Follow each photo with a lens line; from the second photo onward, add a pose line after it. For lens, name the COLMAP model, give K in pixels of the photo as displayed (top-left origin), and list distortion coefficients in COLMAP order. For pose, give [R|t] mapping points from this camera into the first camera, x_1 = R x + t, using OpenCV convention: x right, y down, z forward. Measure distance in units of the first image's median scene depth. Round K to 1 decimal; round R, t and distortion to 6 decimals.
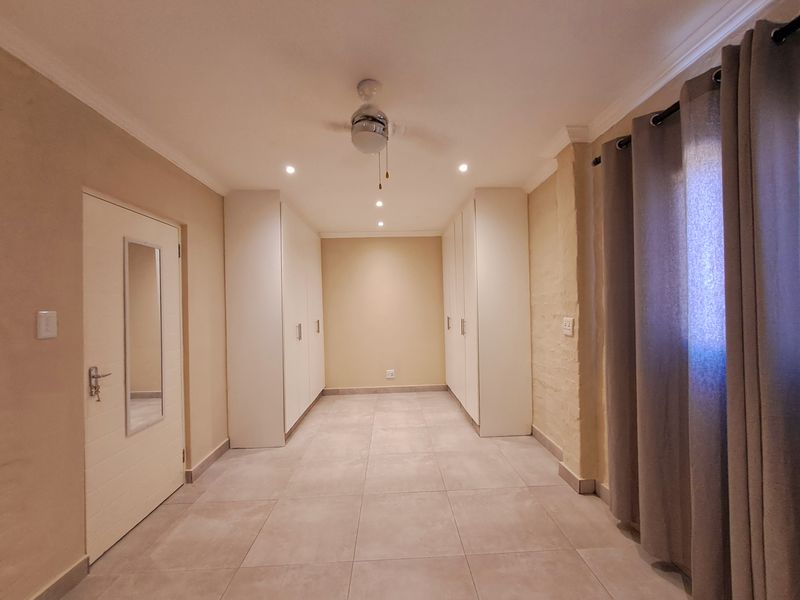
lens RADIAL K [[320.4, 0, 403.5], [0, 320.4, 302.8], [0, 0, 1]] dist [-0.002351, -0.000404]
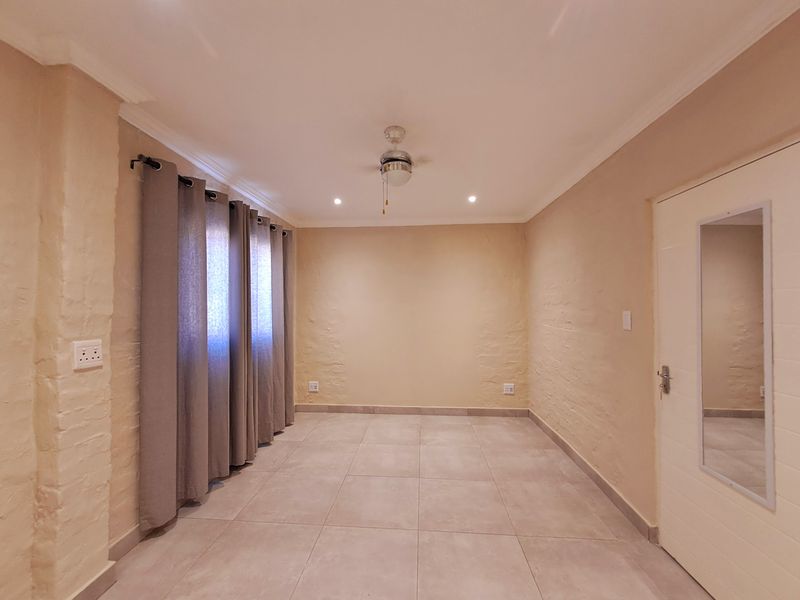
lens RADIAL K [[320.4, 0, 399.5], [0, 320.4, 303.2], [0, 0, 1]] dist [-0.002351, -0.000404]
pose [[-0.992173, 0.026489, 0.122028, -0.181933], [0.024644, 0.999558, -0.016603, -0.002544], [-0.122414, -0.013465, -0.992388, 1.568033]]
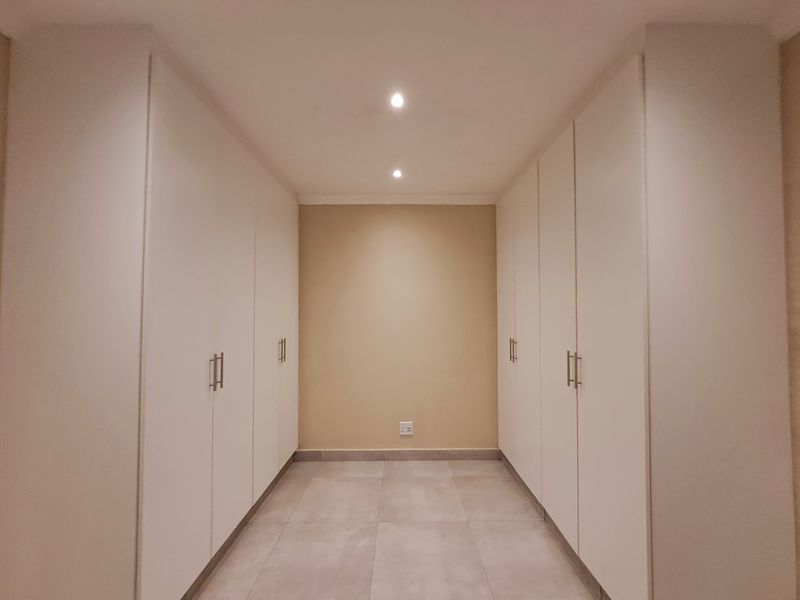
lens RADIAL K [[320.4, 0, 400.3], [0, 320.4, 304.0], [0, 0, 1]] dist [-0.002351, -0.000404]
pose [[0.998707, 0.022619, -0.045519, -0.033538], [-0.023586, 0.999505, -0.020814, -0.002242], [0.045026, 0.021860, 0.998747, 0.425380]]
